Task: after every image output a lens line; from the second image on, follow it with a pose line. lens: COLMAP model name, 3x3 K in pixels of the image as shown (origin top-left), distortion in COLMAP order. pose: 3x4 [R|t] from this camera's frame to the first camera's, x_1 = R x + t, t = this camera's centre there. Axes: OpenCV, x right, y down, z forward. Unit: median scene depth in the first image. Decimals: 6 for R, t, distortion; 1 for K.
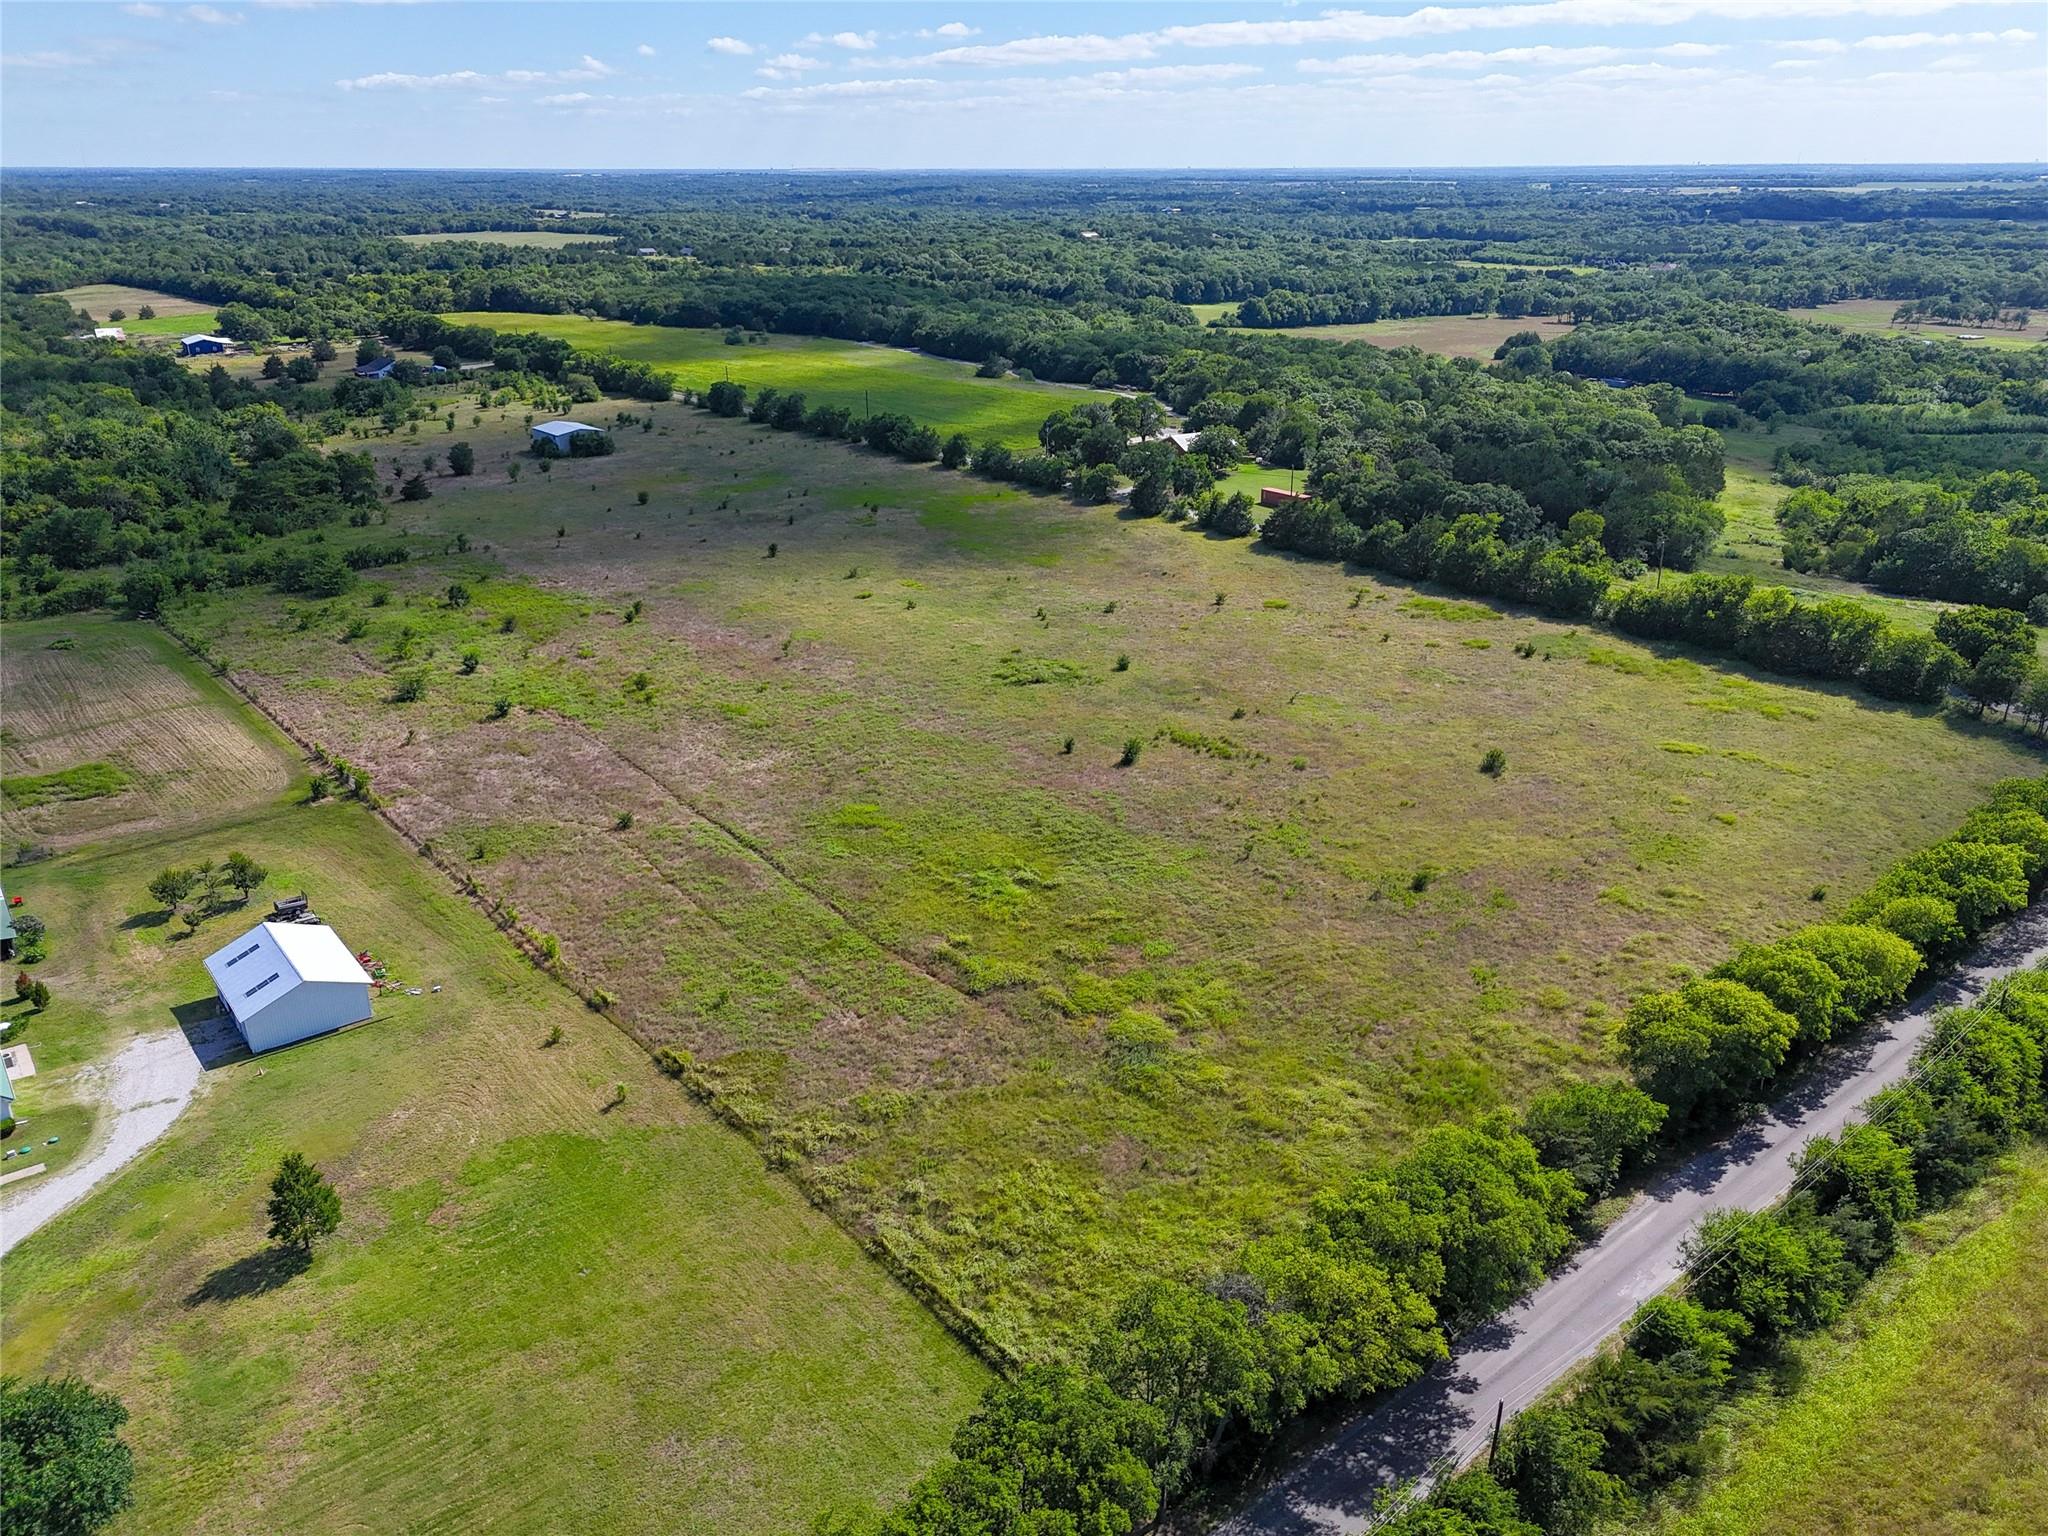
lens RADIAL K [[1495.1, 0, 1024.0], [0, 1495.1, 768.0], [0, 0, 1]] dist [0.077923, -0.081823]
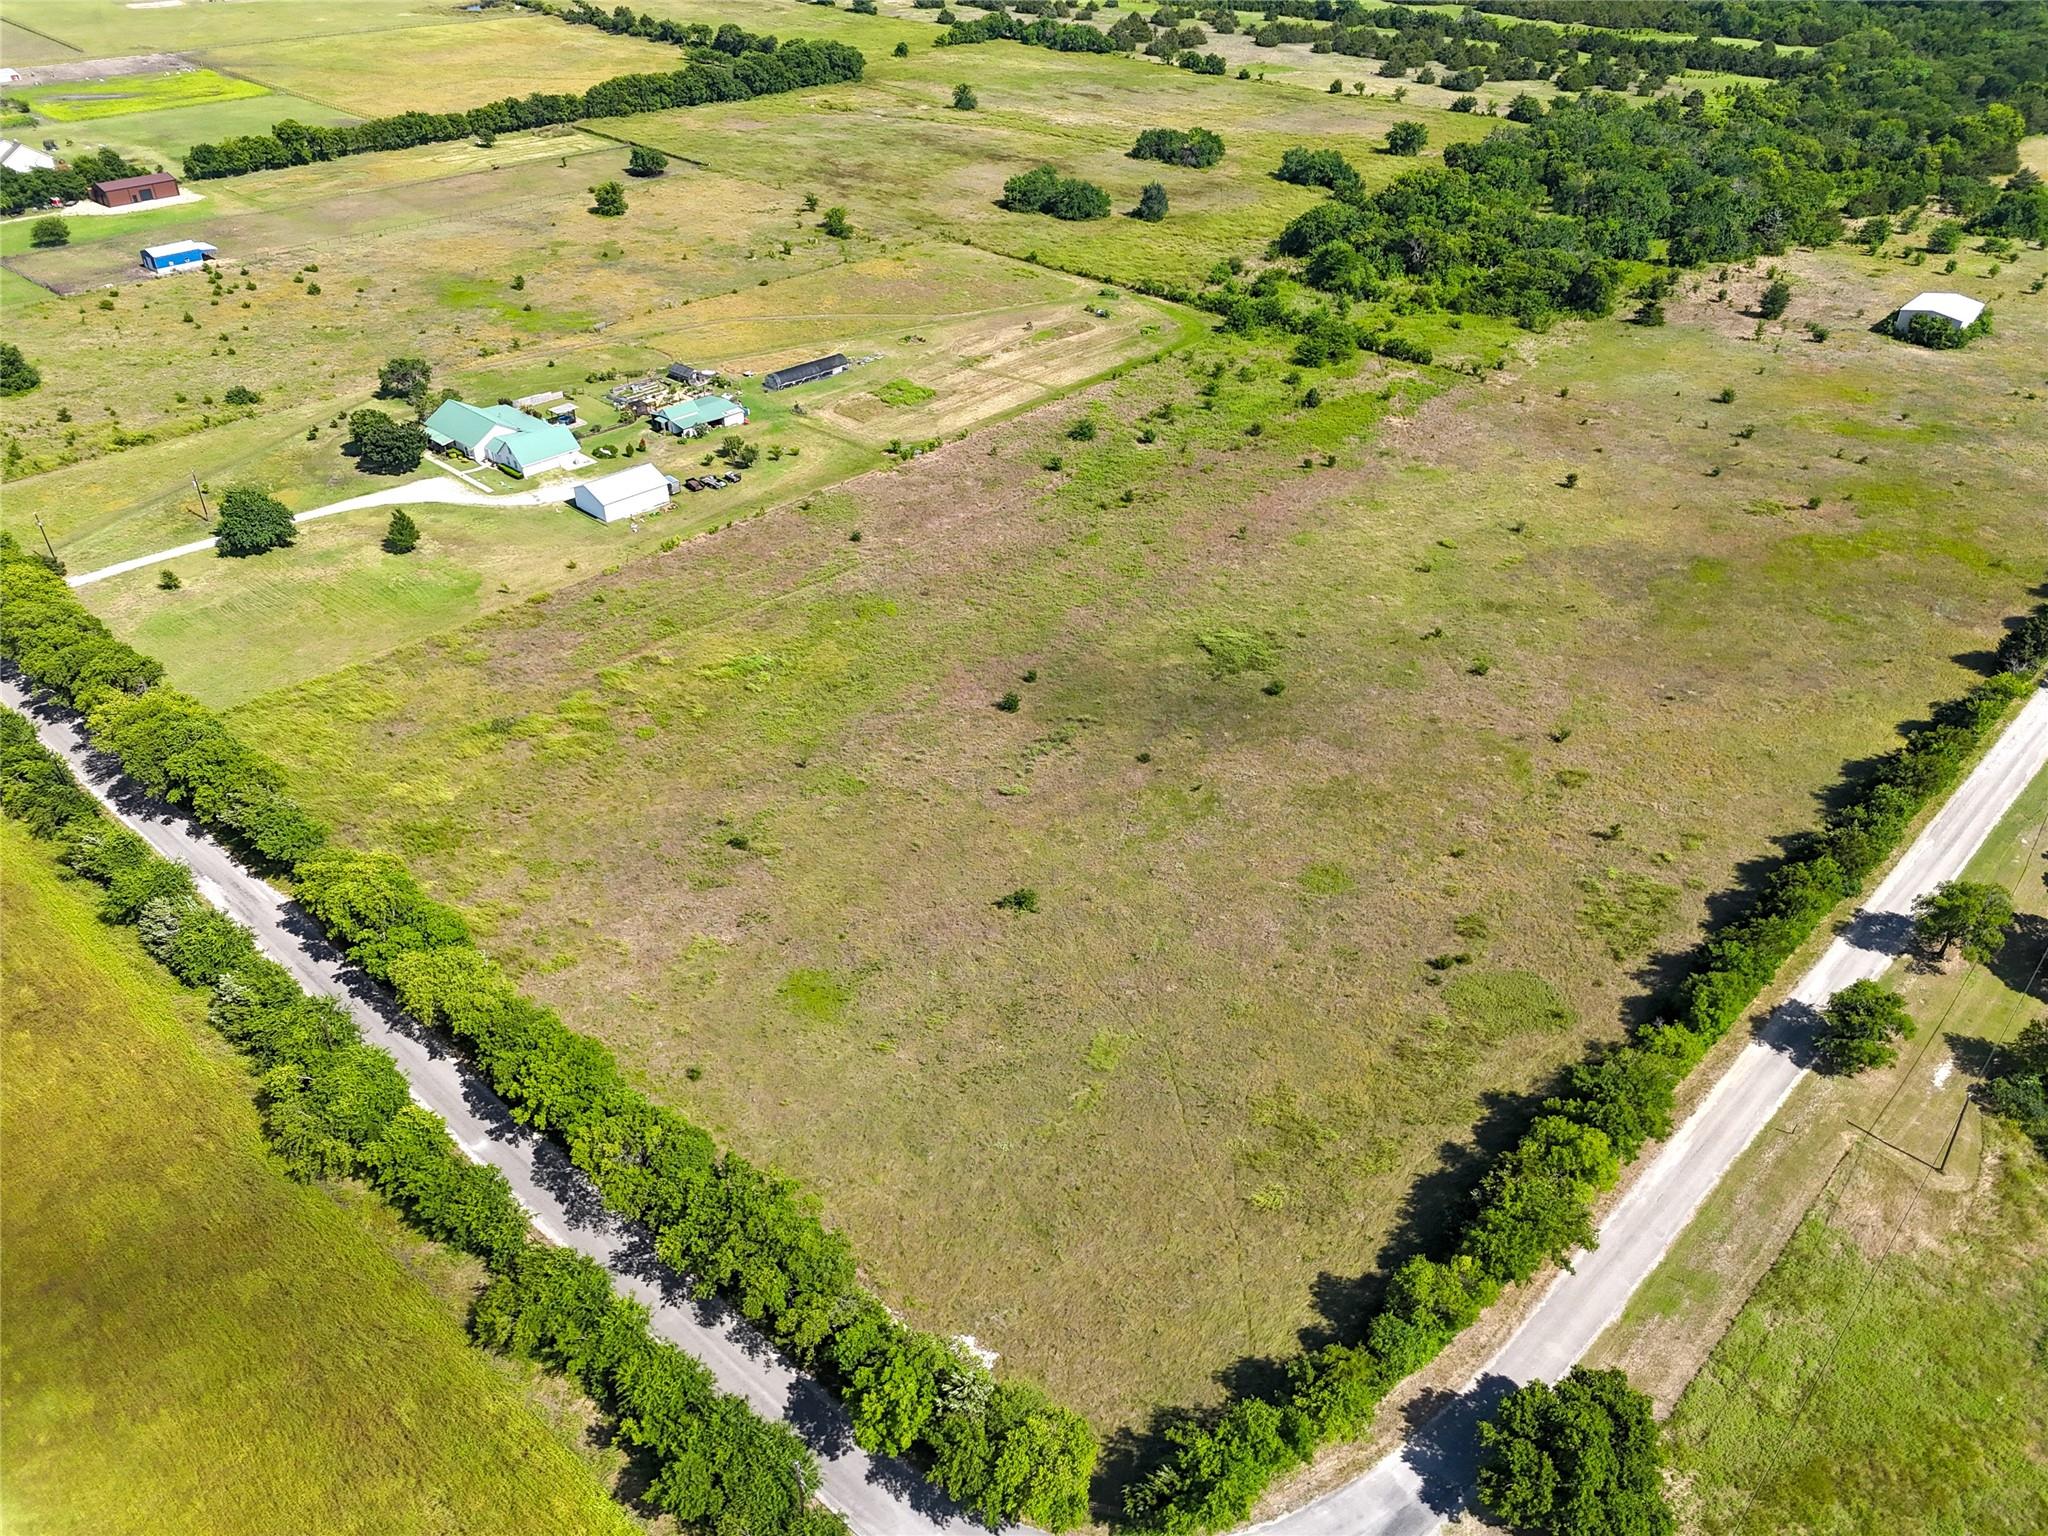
lens RADIAL K [[1495.1, 0, 1024.0], [0, 1495.1, 768.0], [0, 0, 1]] dist [0.077923, -0.081823]
pose [[0.123414, 0.547122, -0.827905, 1.299352], [-0.353383, 0.803823, 0.478529, -0.642531], [0.927302, 0.233510, 0.292546, 0.908321]]
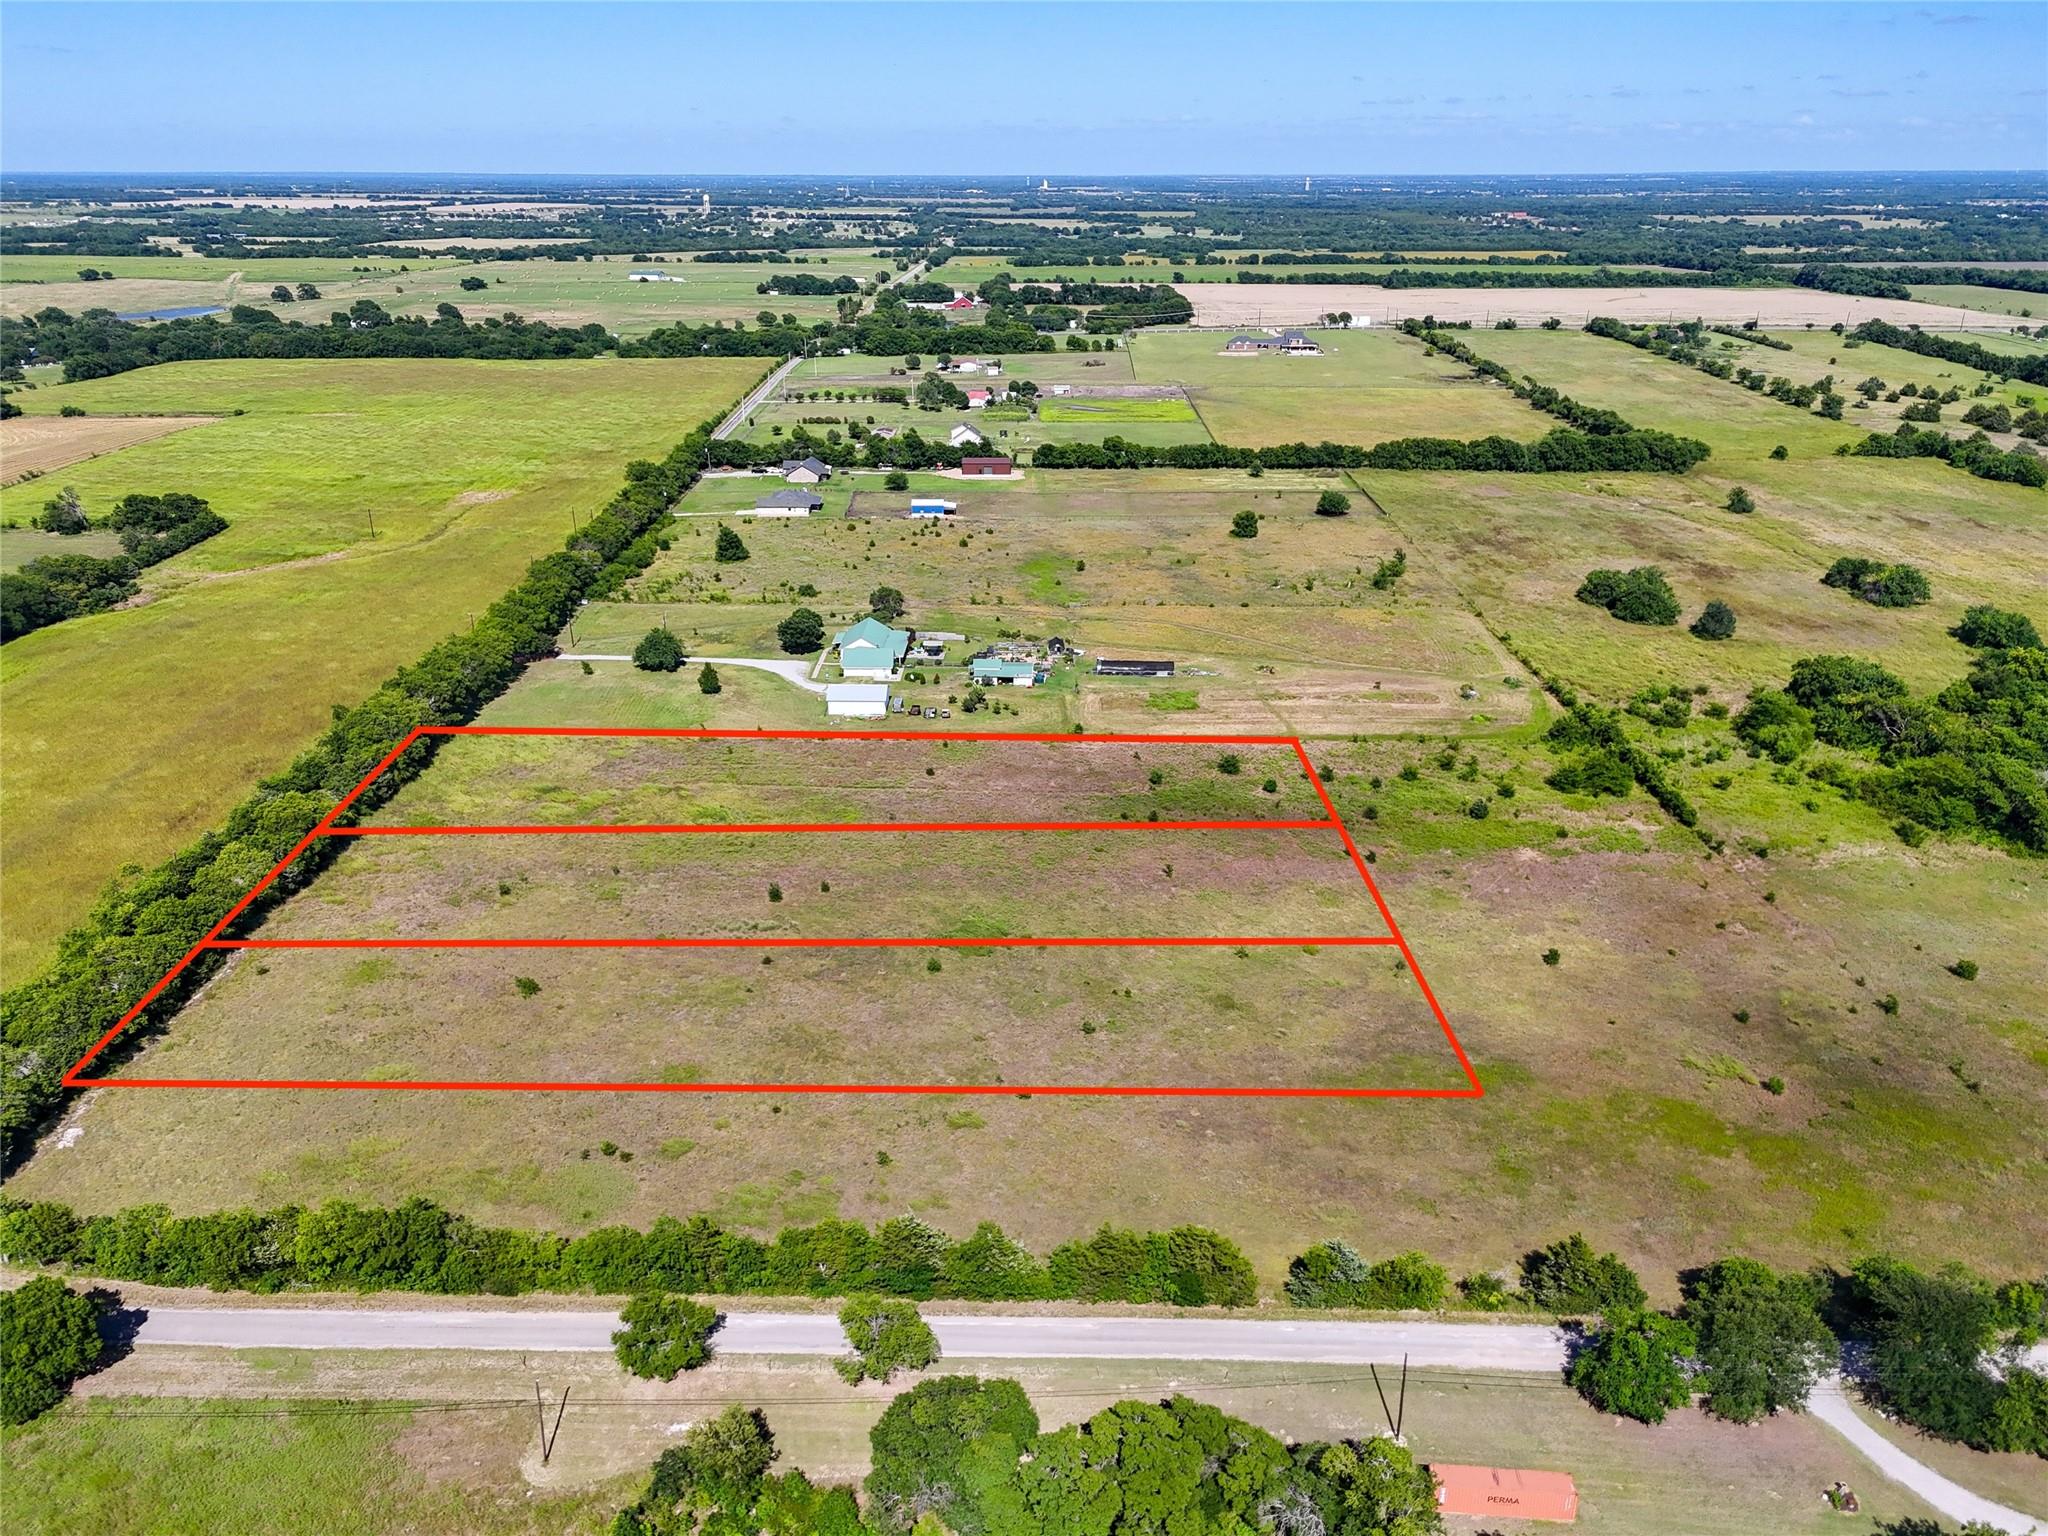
lens RADIAL K [[1495.1, 0, 1024.0], [0, 1495.1, 768.0], [0, 0, 1]] dist [0.077923, -0.081823]
pose [[-0.643327, 0.278730, -0.713050, 1.099838], [-0.277332, 0.783271, 0.556393, -1.166190], [0.713595, 0.555694, -0.426599, 2.159083]]
